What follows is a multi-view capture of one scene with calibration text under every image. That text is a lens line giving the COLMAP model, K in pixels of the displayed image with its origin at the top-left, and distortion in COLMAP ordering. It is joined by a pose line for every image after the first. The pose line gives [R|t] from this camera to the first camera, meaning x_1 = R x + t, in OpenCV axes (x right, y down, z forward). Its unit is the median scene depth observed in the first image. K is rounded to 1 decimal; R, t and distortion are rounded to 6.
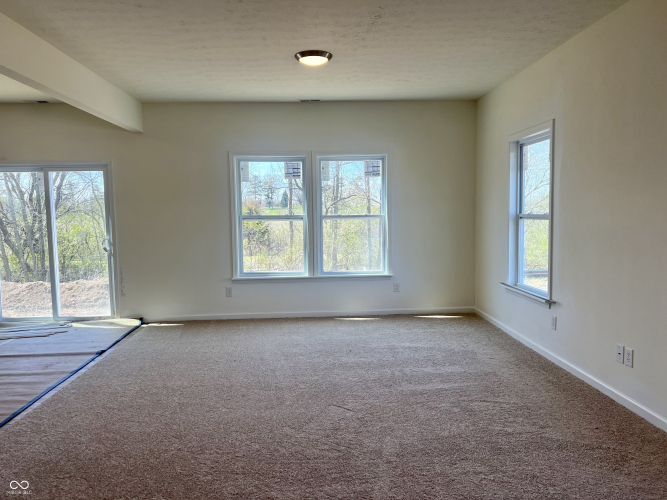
lens RADIAL K [[485.2, 0, 333.5], [0, 485.2, 250.0], [0, 0, 1]] dist [0.035683, -0.002708]
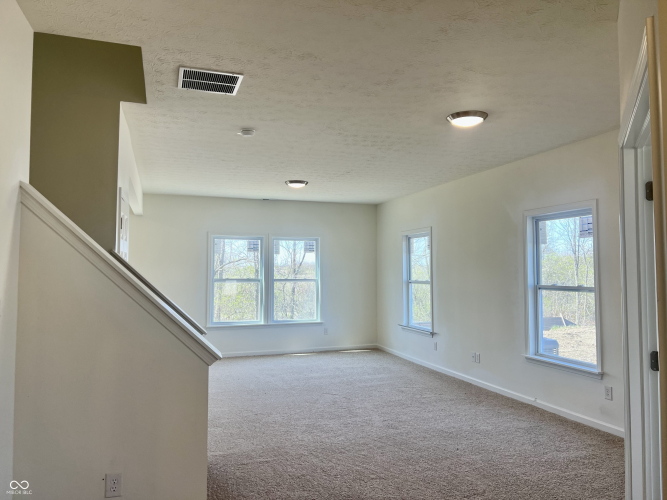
lens RADIAL K [[485.2, 0, 333.5], [0, 485.2, 250.0], [0, 0, 1]] dist [0.035683, -0.002708]
pose [[0.958244, 0.026533, 0.284718, -0.265677], [0.007784, 0.992897, -0.118724, 0.012222], [-0.285846, 0.115983, 0.951231, -0.384282]]
